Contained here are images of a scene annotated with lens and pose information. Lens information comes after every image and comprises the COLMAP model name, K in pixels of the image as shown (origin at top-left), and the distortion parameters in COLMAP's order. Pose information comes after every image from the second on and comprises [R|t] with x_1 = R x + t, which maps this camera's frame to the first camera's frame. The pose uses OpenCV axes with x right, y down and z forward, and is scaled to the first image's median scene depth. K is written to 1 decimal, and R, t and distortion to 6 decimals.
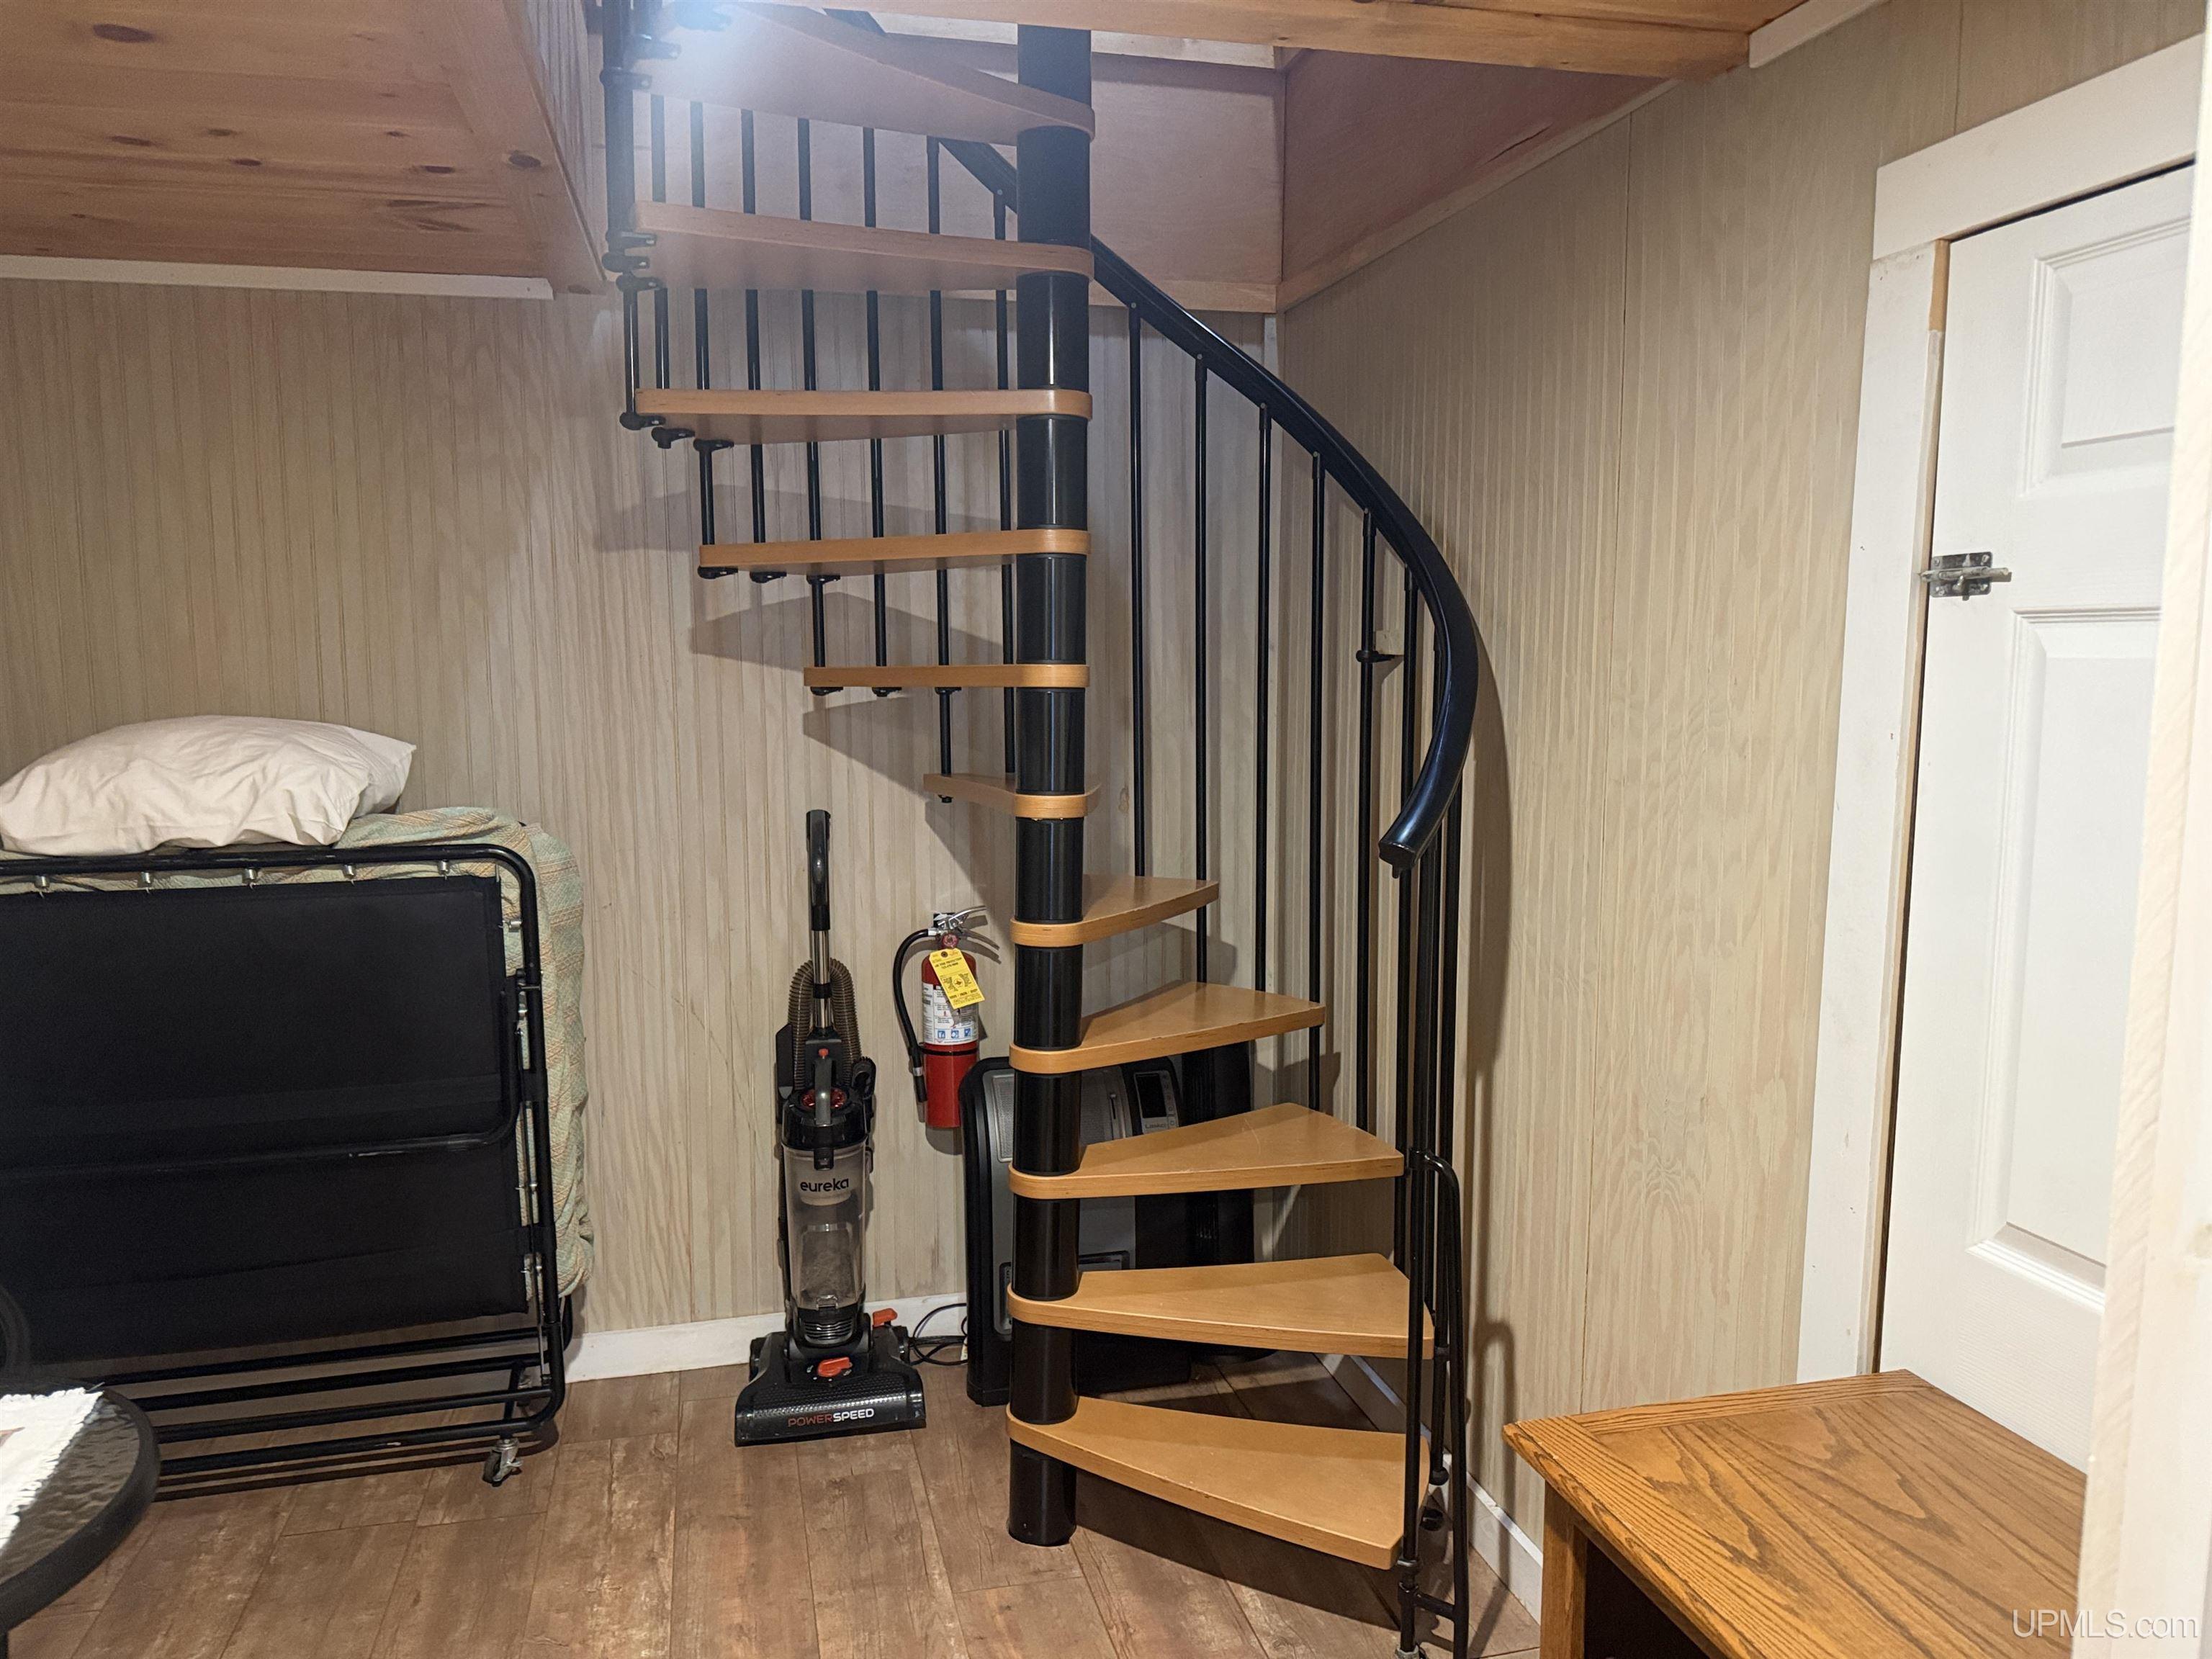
lens RADIAL K [[1561.1, 0, 1102.4], [0, 1561.1, 840.3], [0, 0, 1]] dist [0.051274, -0.084580]
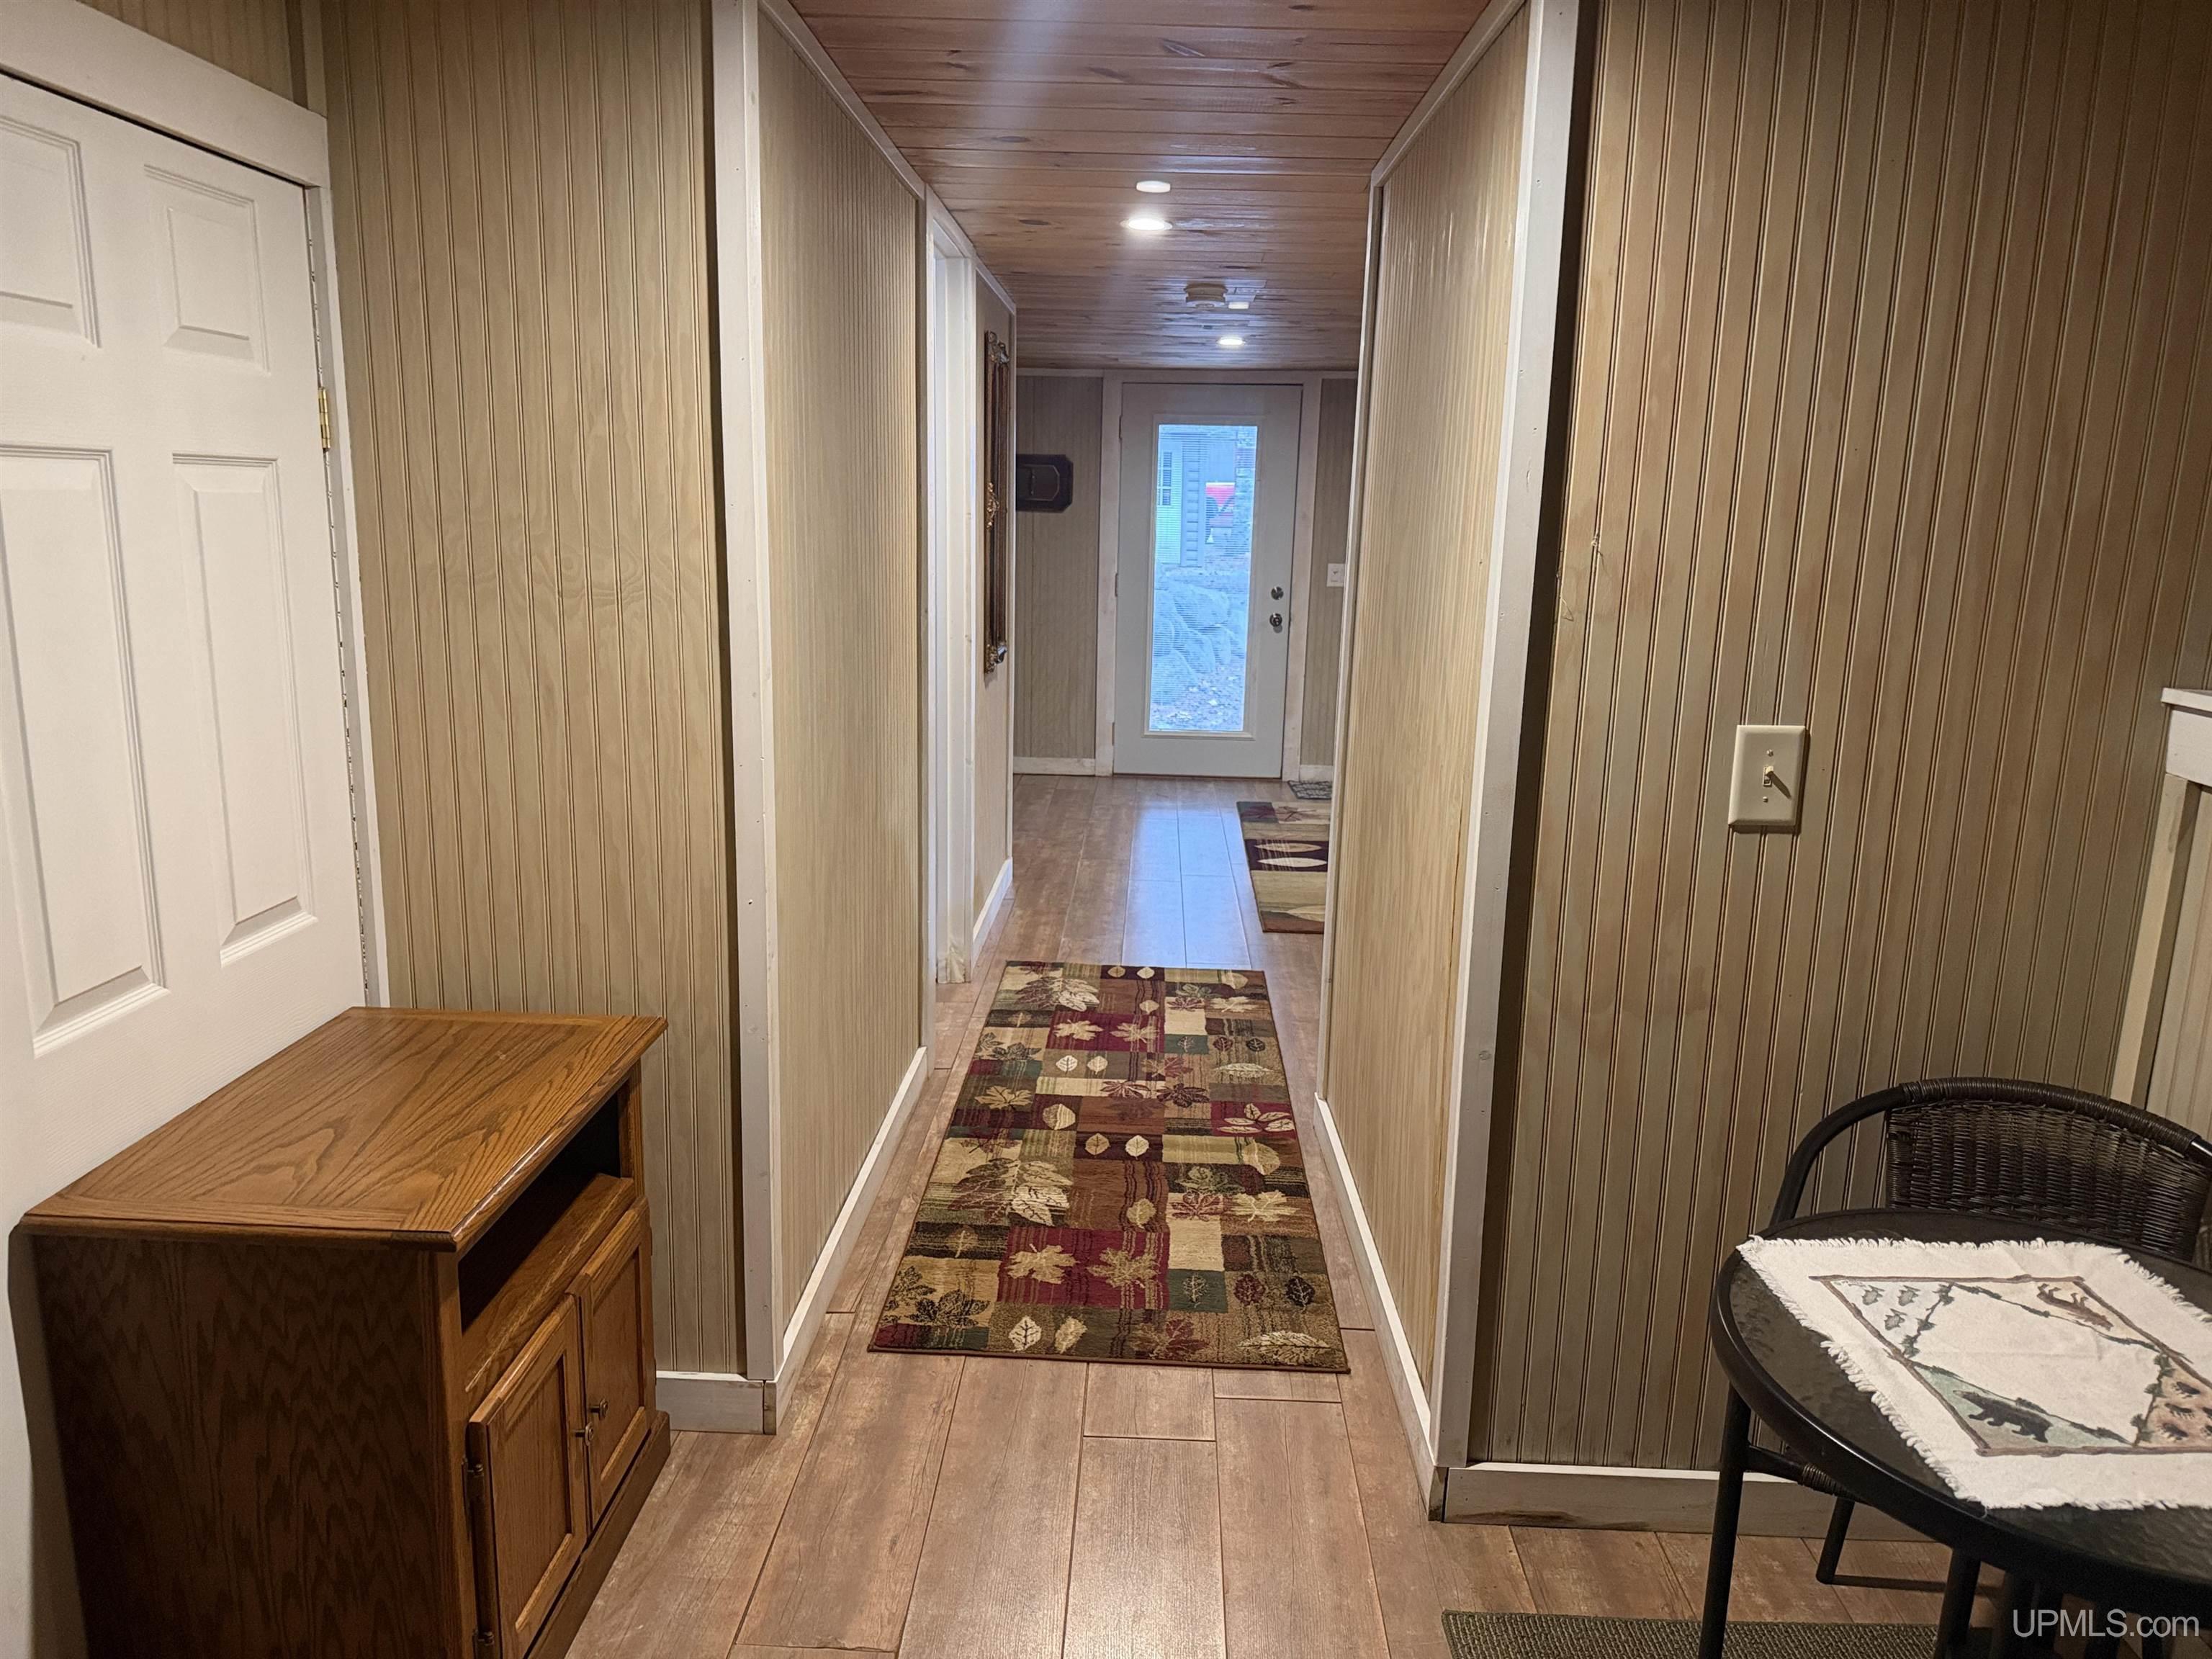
lens RADIAL K [[1561.1, 0, 1110.0], [0, 1561.1, 827.7], [0, 0, 1]] dist [0.051274, -0.084580]
pose [[-0.961007, -0.076561, 0.265714, -0.483029], [0.011449, 0.949067, 0.314865, -0.246465], [-0.276287, 0.305630, -0.911184, 2.005022]]
